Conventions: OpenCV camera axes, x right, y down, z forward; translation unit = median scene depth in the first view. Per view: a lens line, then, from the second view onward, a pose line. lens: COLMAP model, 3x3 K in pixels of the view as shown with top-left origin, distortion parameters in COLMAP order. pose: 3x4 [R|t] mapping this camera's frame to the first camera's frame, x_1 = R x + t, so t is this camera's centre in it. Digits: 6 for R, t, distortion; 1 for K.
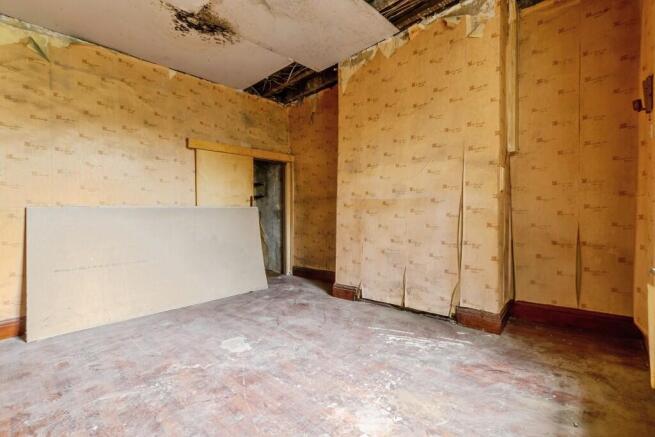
lens RADIAL K [[295.9, 0, 327.6], [0, 295.9, 217.7], [0, 0, 1]] dist [0.007692, -0.000497]
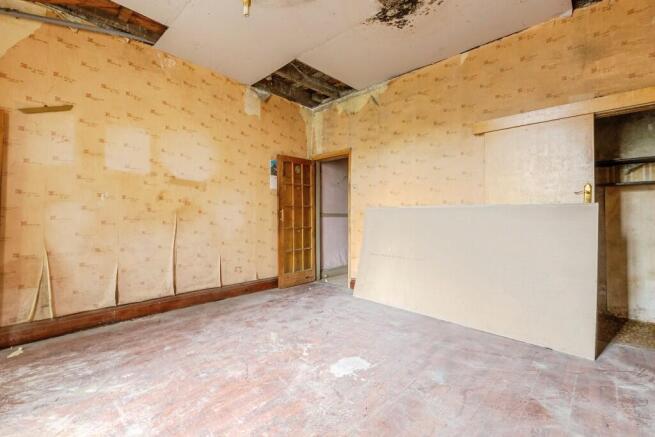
lens RADIAL K [[295.9, 0, 330.8], [0, 295.9, 205.5], [0, 0, 1]] dist [0.007692, -0.000497]
pose [[-0.013860, -0.012616, -0.999824, 0.515341], [-0.018511, 0.999752, -0.012359, -0.028474], [0.999733, 0.018336, -0.014090, 0.861171]]
